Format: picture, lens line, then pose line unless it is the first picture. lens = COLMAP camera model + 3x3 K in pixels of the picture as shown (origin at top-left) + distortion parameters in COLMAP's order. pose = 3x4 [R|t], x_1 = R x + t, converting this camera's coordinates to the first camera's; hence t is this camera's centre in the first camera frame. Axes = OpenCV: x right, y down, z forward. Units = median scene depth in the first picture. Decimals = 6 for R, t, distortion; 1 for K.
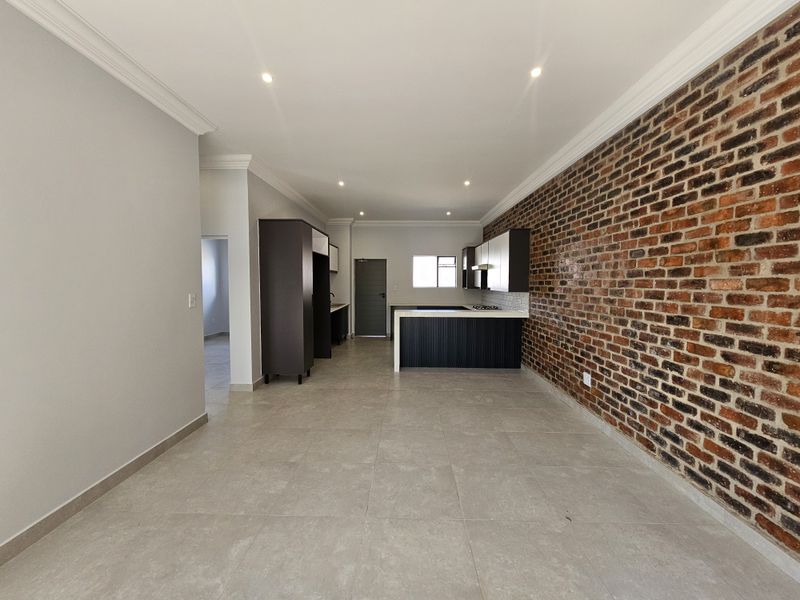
lens RADIAL K [[324.9, 0, 400.0], [0, 324.9, 300.0], [0, 0, 1]] dist [-0.000415, -0.000069]
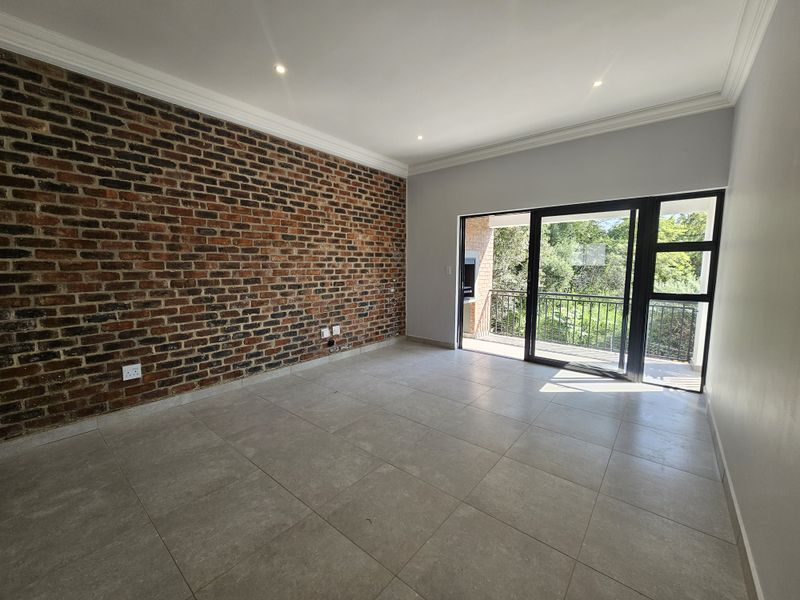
lens RADIAL K [[324.9, 0, 400.0], [0, 324.9, 300.0], [0, 0, 1]] dist [-0.000415, -0.000069]
pose [[-0.782611, -0.075870, 0.617870, -0.664210], [0.027680, 0.987322, 0.156296, -0.070253], [-0.621895, 0.139422, -0.770589, 1.713777]]
